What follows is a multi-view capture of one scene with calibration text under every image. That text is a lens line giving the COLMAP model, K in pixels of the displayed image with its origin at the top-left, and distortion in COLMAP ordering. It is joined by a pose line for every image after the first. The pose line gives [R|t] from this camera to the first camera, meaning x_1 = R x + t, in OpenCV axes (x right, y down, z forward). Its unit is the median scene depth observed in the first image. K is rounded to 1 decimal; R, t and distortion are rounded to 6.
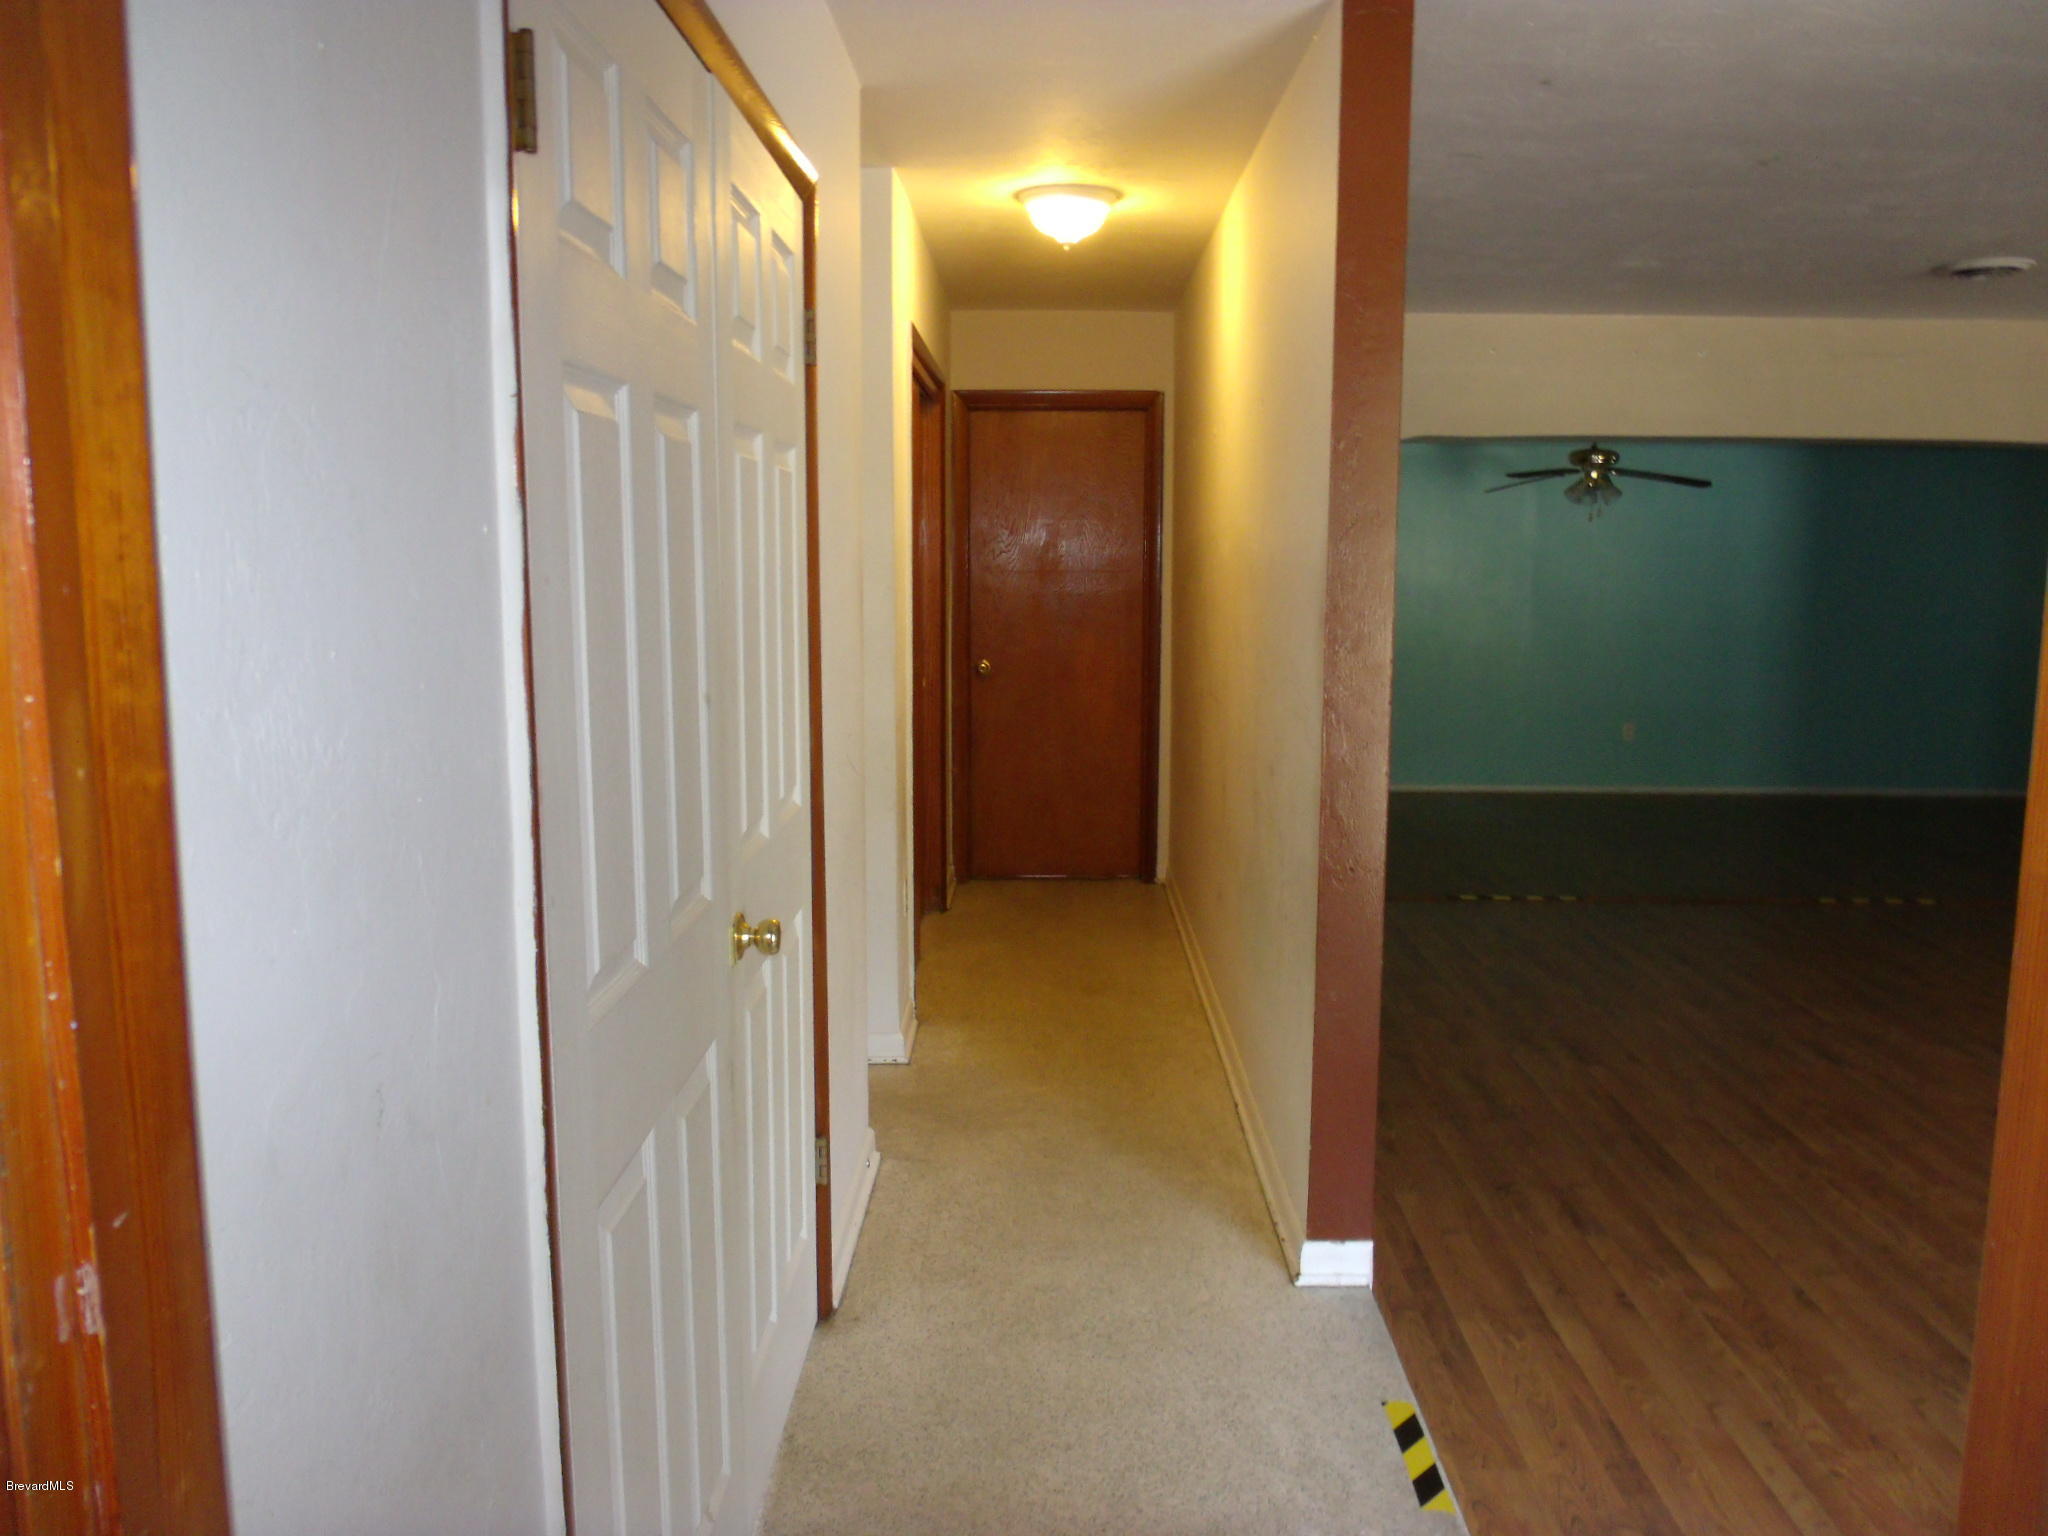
lens RADIAL K [[1630.3, 0, 1027.6], [0, 1630.3, 764.8], [0, 0, 1]] dist [-0.033518, 0.002029]
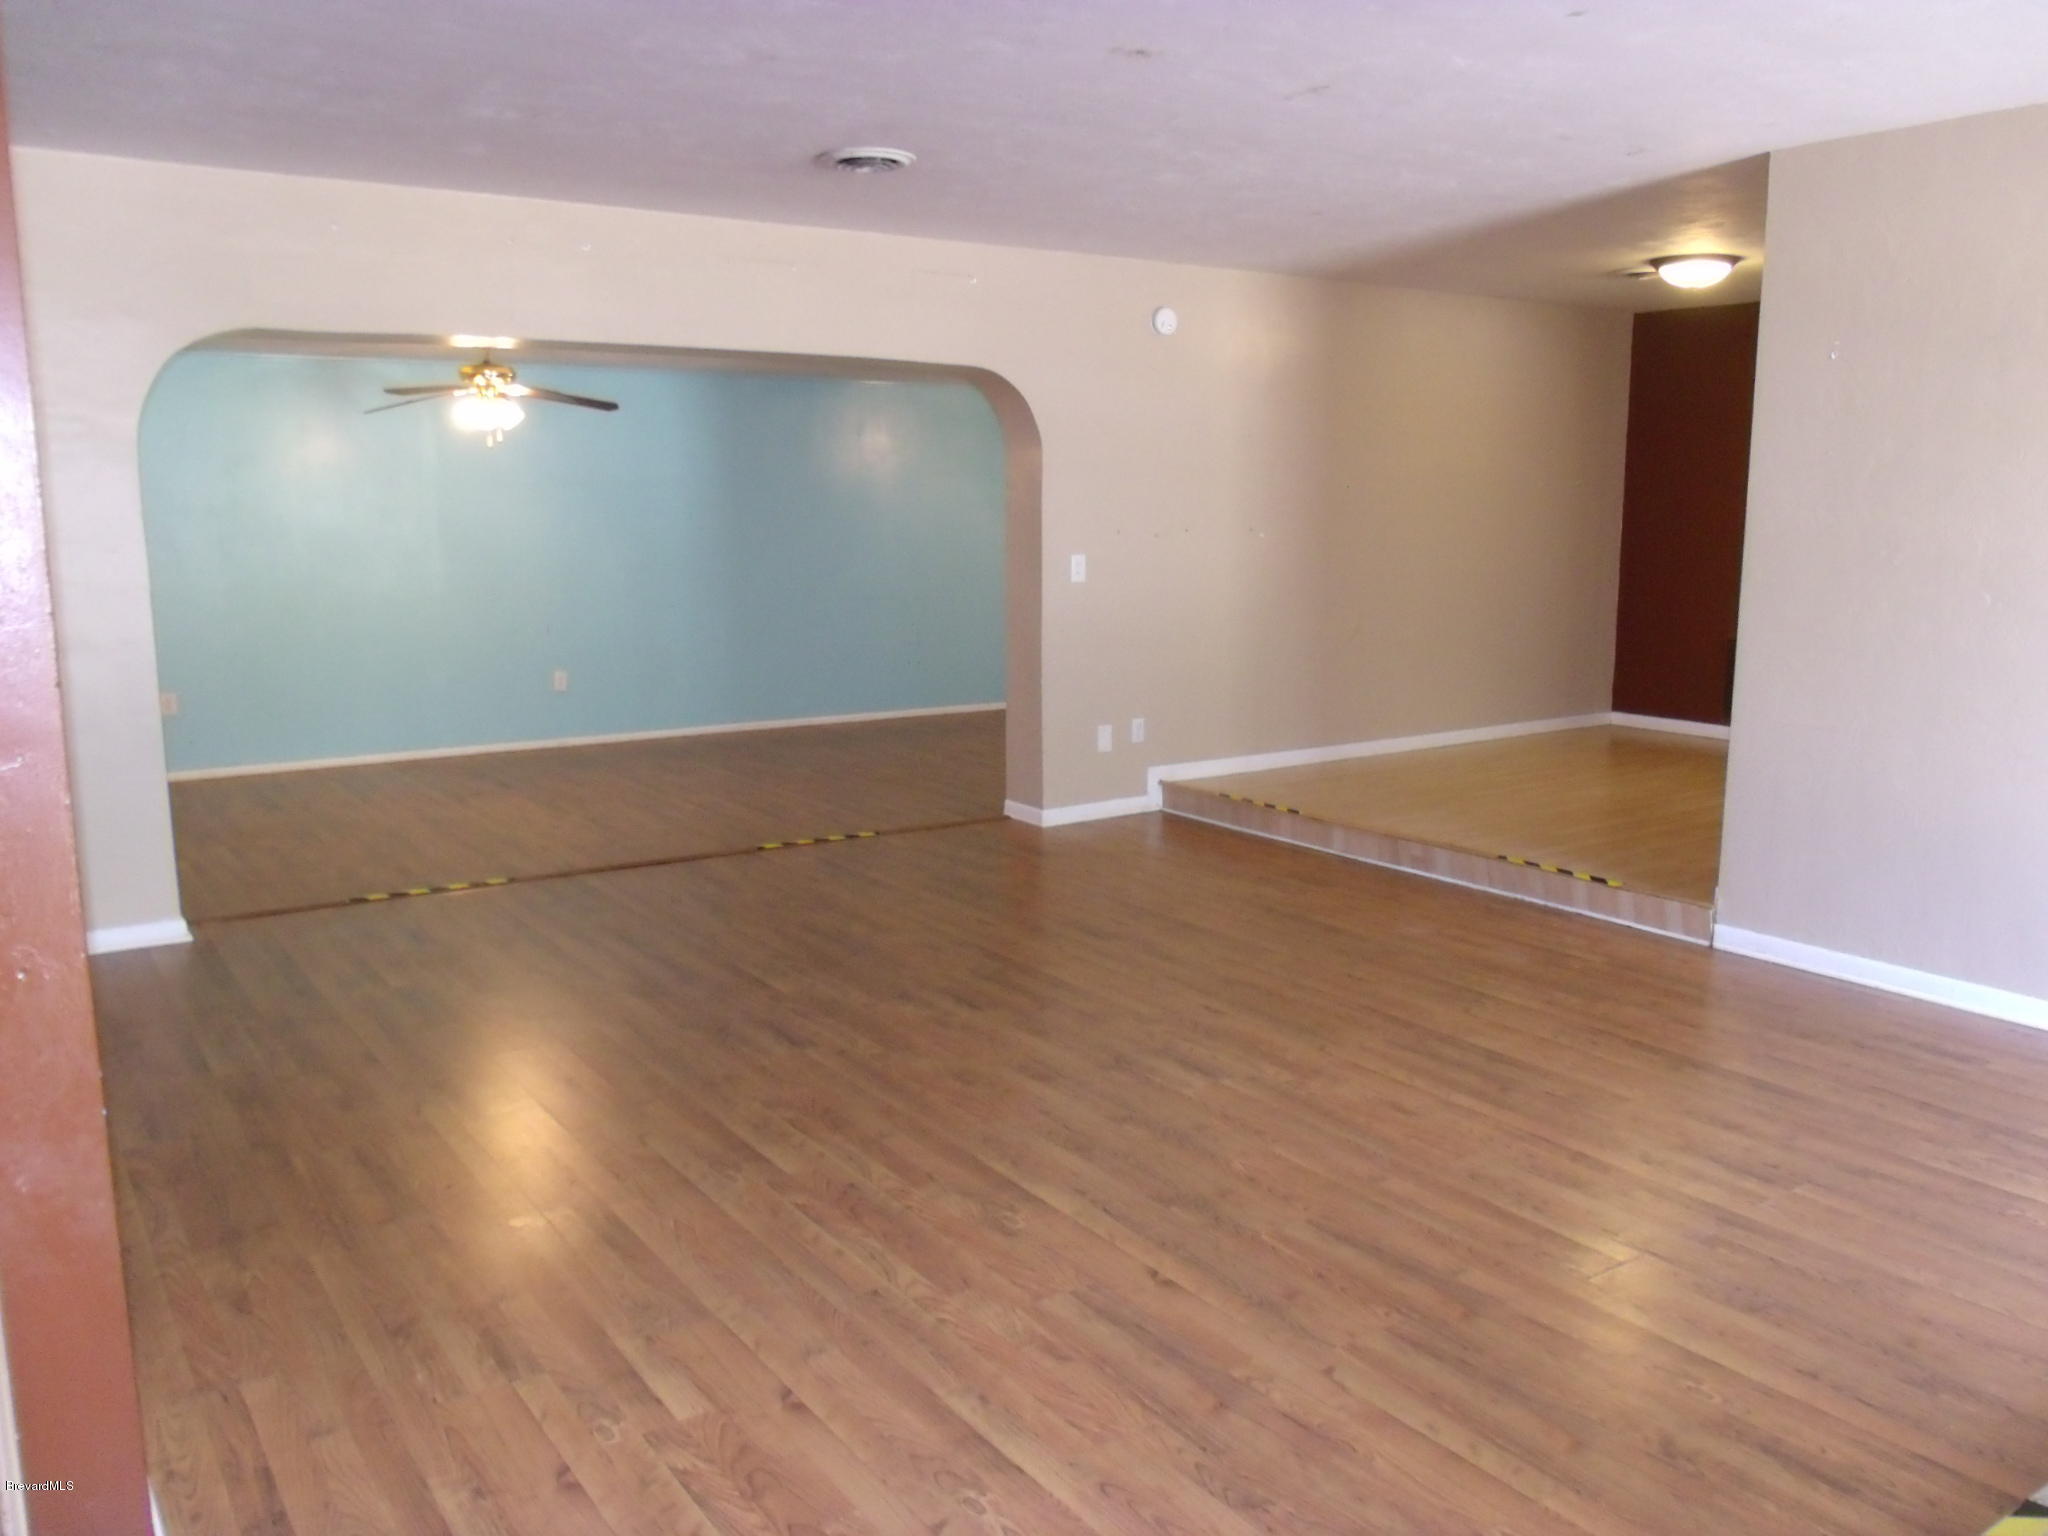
lens RADIAL K [[1630.3, 0, 1023.7], [0, 1630.3, 766.5], [0, 0, 1]] dist [-0.033518, 0.002029]
pose [[0.812251, -0.101539, 0.574402, 0.137259], [0.083153, 0.994831, 0.058275, -0.010147], [-0.577351, 0.000429, 0.816496, 0.263322]]
